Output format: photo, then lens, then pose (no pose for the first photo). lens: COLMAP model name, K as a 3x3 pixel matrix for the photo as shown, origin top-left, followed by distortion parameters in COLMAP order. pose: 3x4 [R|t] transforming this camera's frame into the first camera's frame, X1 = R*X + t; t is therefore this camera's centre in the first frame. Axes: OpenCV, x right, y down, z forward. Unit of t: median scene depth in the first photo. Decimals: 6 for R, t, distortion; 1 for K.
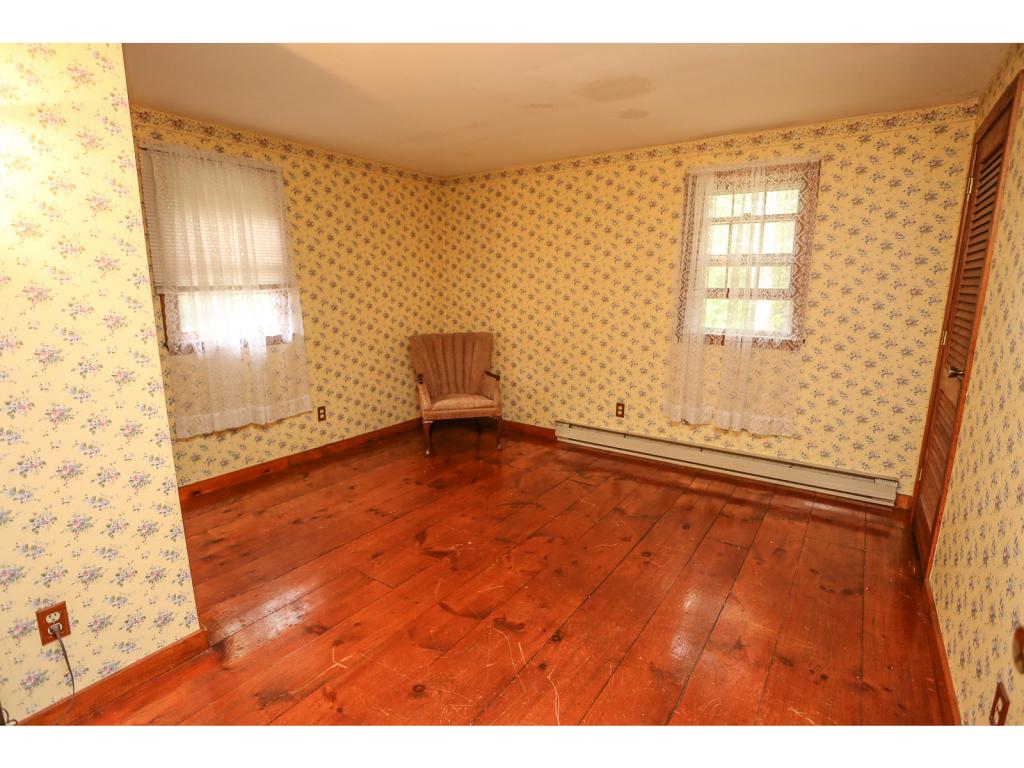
lens RADIAL K [[509.5, 0, 521.2], [0, 509.5, 381.0], [0, 0, 1]] dist [-0.072530, 0.032378]
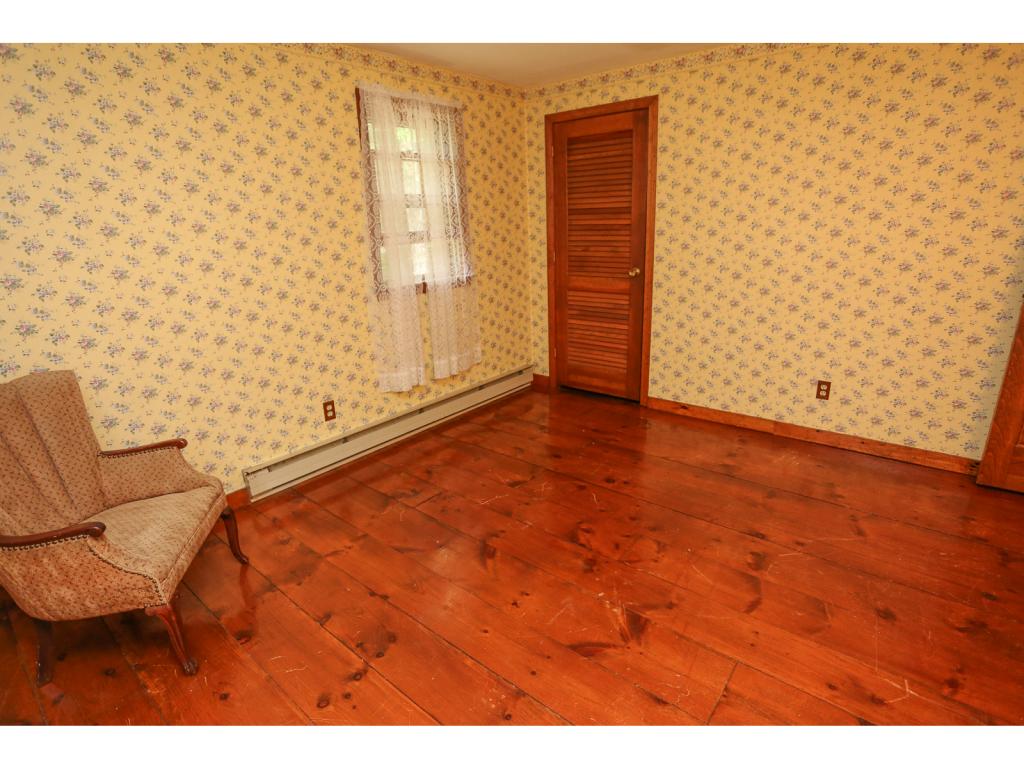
lens RADIAL K [[509.5, 0, 521.2], [0, 509.5, 381.0], [0, 0, 1]] dist [-0.072530, 0.032378]
pose [[0.093846, -0.301090, 0.948967, -0.528188], [0.227397, 0.934460, 0.273999, -0.137898], [-0.969270, 0.190079, 0.156162, 0.712864]]
